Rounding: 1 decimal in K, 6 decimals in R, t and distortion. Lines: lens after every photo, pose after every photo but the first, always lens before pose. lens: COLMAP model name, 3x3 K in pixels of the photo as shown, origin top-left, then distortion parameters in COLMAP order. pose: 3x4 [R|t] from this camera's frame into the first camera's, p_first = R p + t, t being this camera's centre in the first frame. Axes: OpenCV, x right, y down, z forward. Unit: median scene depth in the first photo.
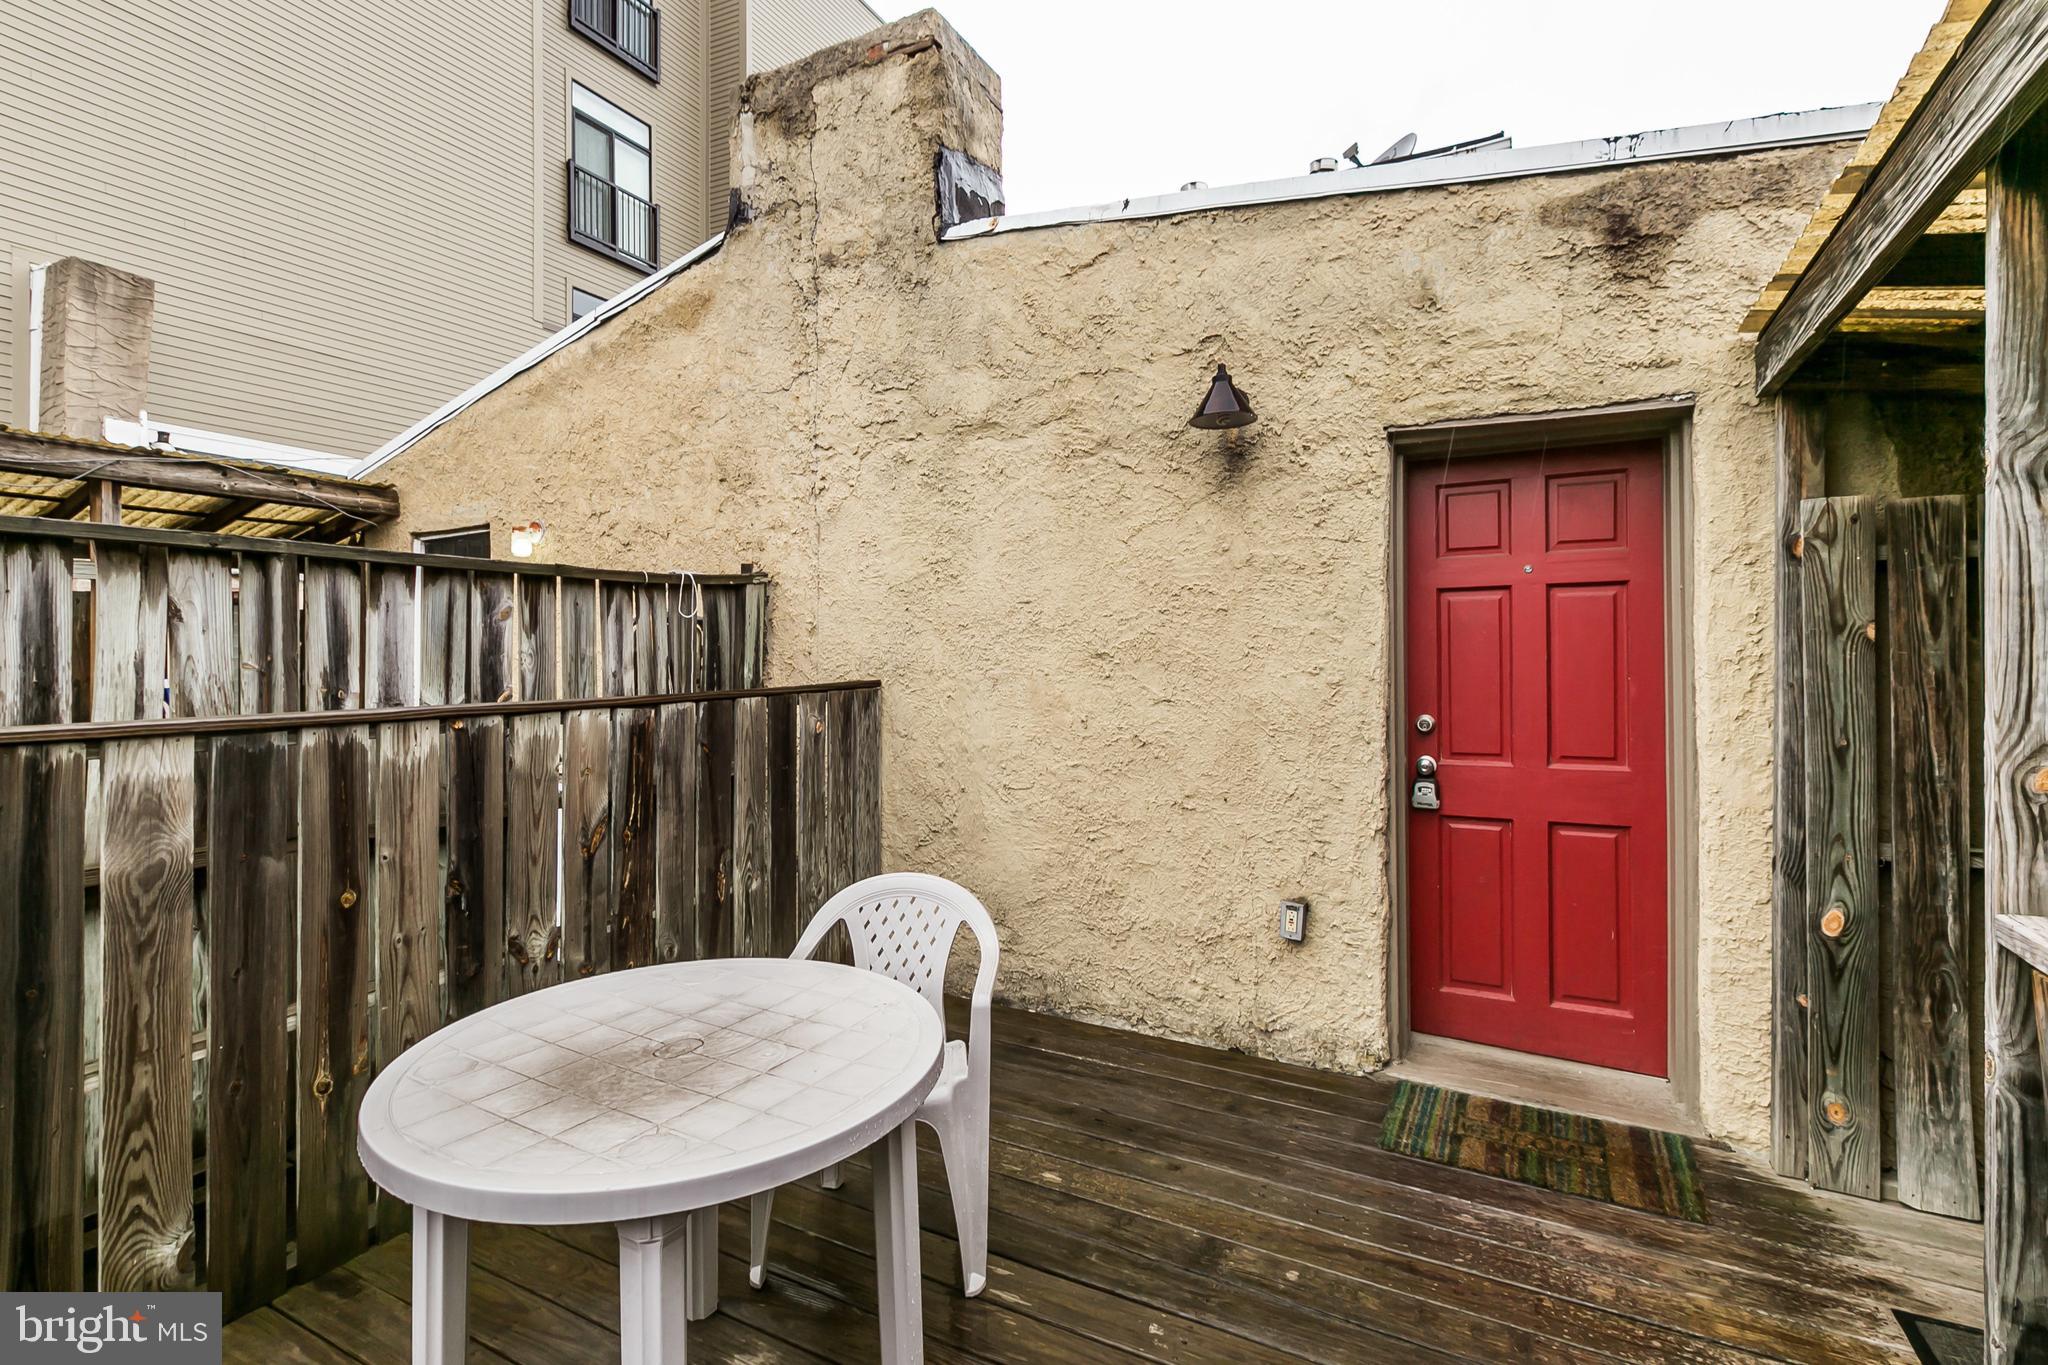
lens RADIAL K [[958.4, 0, 1023.1], [0, 958.4, 649.8], [0, 0, 1]] dist [-0.000170, -0.000247]
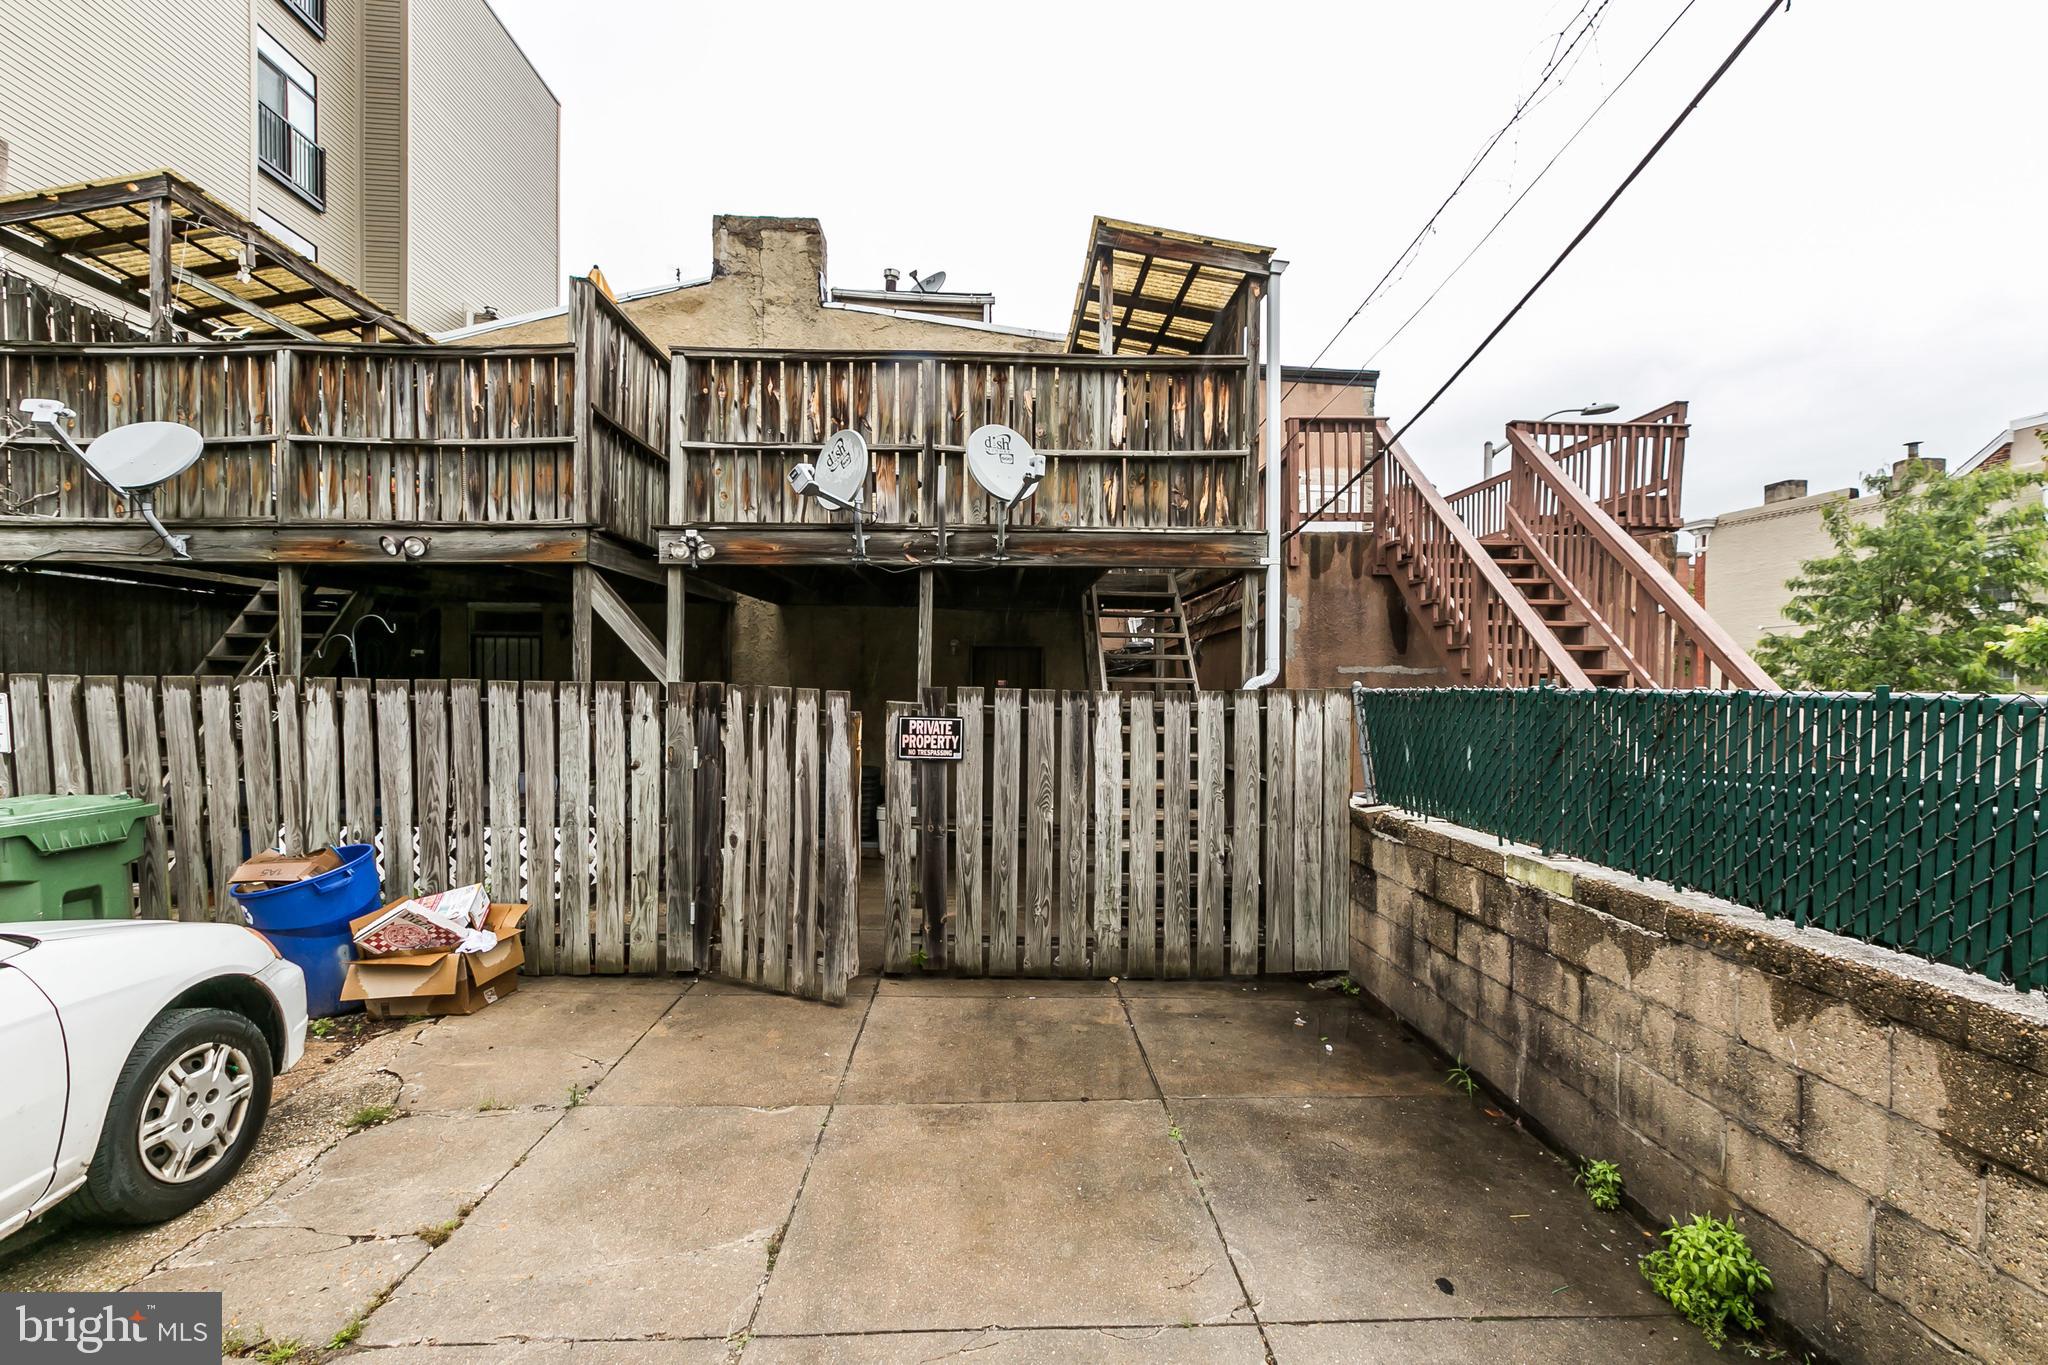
lens RADIAL K [[917.4, 0, 1034.4], [0, 917.4, 695.9], [0, 0, 1]] dist [0.002504, -0.000652]
pose [[0.851851, 0.007302, 0.523734, -0.515984], [-0.017280, 0.999750, 0.014167, 0.353468], [-0.523500, -0.021118, 0.851764, -0.873731]]
